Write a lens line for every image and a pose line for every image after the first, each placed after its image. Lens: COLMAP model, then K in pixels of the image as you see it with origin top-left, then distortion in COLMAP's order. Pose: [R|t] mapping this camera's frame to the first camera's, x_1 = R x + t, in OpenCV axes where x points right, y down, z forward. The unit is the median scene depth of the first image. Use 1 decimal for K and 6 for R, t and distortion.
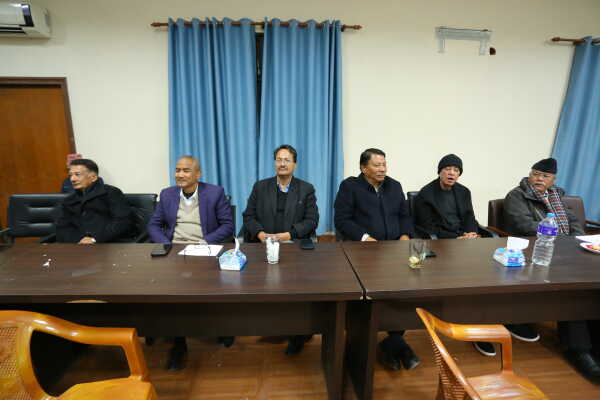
lens RADIAL K [[292.6, 0, 300.2], [0, 292.6, 205.2], [0, 0, 1]] dist [-0.052475, 0.014758]
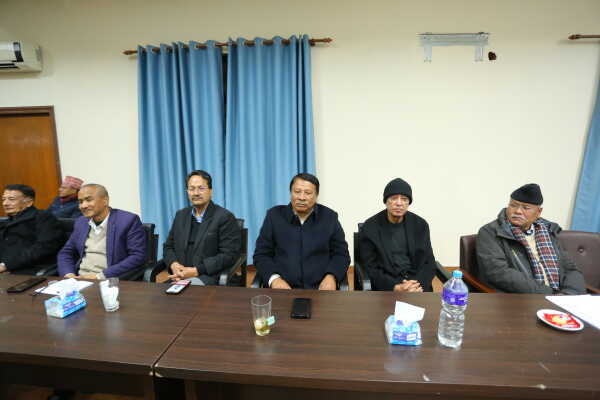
lens RADIAL K [[292.6, 0, 298.1], [0, 292.6, 206.0], [0, 0, 1]] dist [-0.052475, 0.014758]
pose [[0.987829, 0.015202, -0.154797, 0.370335], [-0.024108, 0.998150, -0.055818, -0.049361], [0.153662, 0.058870, 0.986368, 0.148746]]
